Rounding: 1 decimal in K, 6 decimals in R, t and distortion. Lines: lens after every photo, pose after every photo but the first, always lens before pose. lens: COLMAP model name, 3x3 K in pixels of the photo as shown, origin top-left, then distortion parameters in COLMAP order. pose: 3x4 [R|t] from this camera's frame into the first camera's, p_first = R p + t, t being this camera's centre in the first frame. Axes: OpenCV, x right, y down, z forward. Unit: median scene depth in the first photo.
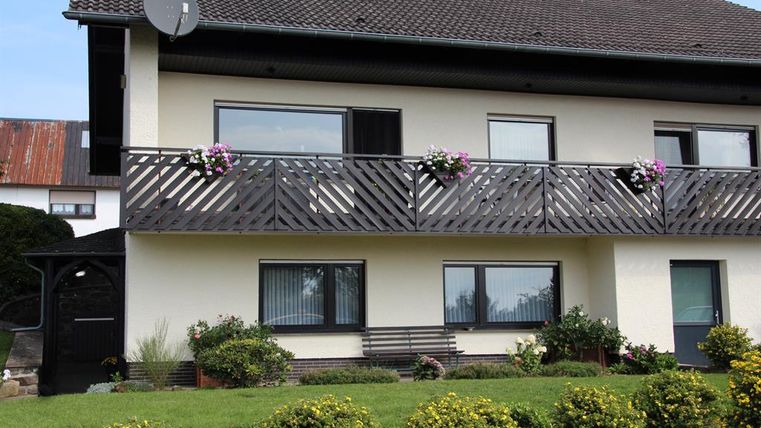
lens RADIAL K [[677.0, 0, 380.5], [0, 677.0, 214.0], [0, 0, 1]] dist [-0.138911, 0.134359]
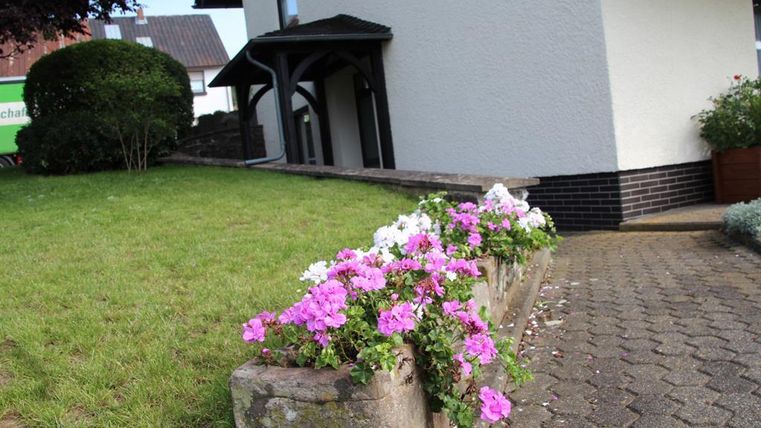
lens RADIAL K [[677.0, 0, 380.5], [0, 677.0, 214.0], [0, 0, 1]] dist [-0.138911, 0.134359]
pose [[0.943058, -0.127139, 0.307373, -0.641981], [0.076390, 0.982152, 0.171878, 0.146256], [-0.323739, -0.138611, 0.935938, 0.576055]]
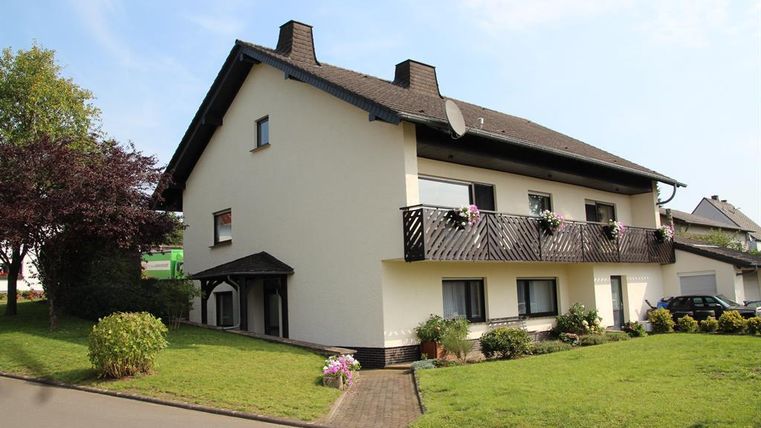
lens RADIAL K [[677.0, 0, 380.5], [0, 677.0, 214.0], [0, 0, 1]] dist [-0.138911, 0.134359]
pose [[0.831071, 0.041592, 0.554609, -1.134774], [-0.027622, 0.999056, -0.033531, -0.023196], [-0.555480, 0.012547, 0.831435, -0.205921]]
